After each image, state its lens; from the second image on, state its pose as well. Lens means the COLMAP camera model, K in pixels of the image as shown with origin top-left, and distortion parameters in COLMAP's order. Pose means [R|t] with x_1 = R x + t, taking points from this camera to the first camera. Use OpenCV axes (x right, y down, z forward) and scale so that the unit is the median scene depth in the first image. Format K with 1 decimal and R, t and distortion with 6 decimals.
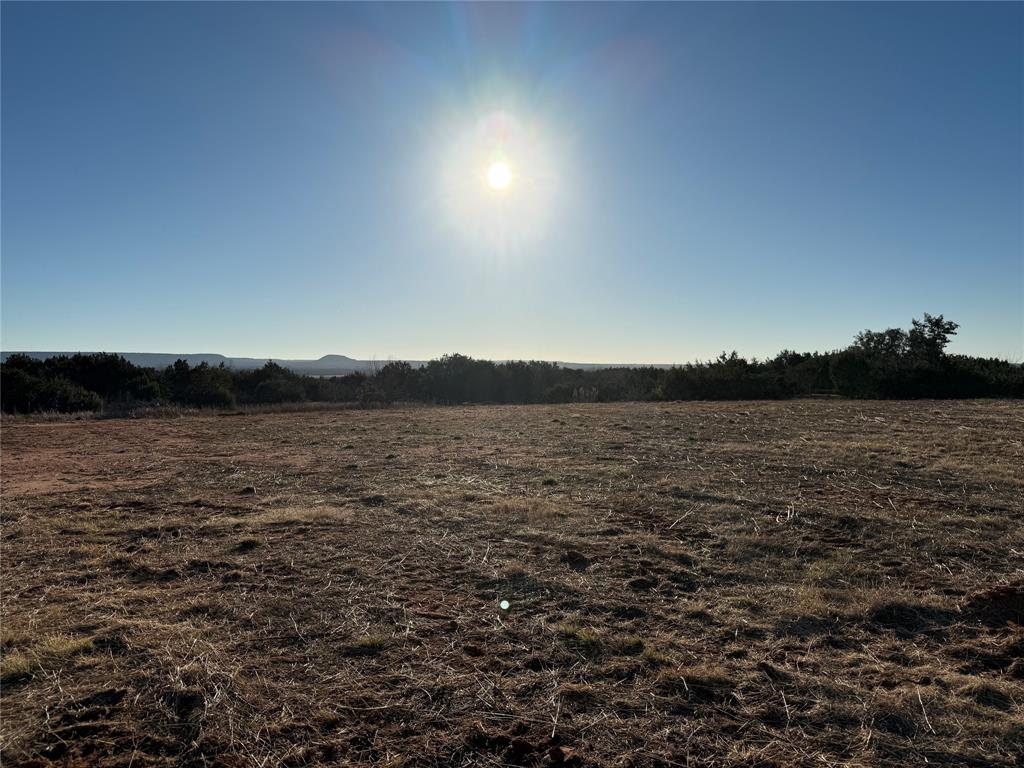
lens RADIAL K [[718.1, 0, 510.3], [0, 718.1, 380.2], [0, 0, 1]] dist [0.065525, -0.085600]
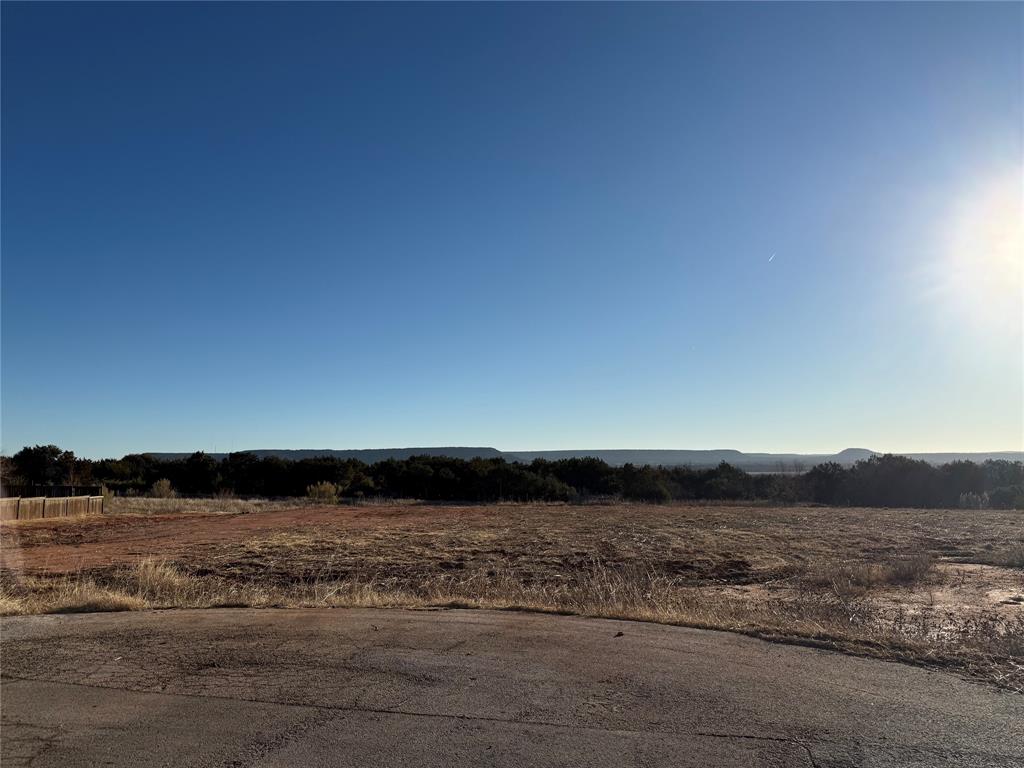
lens RADIAL K [[718.1, 0, 514.1], [0, 718.1, 374.5], [0, 0, 1]] dist [0.065525, -0.085600]
pose [[0.779562, -0.081629, -0.620982, 0.160379], [-0.005200, 0.990593, -0.136743, -0.006919], [0.626303, 0.109828, 0.771805, -0.112398]]
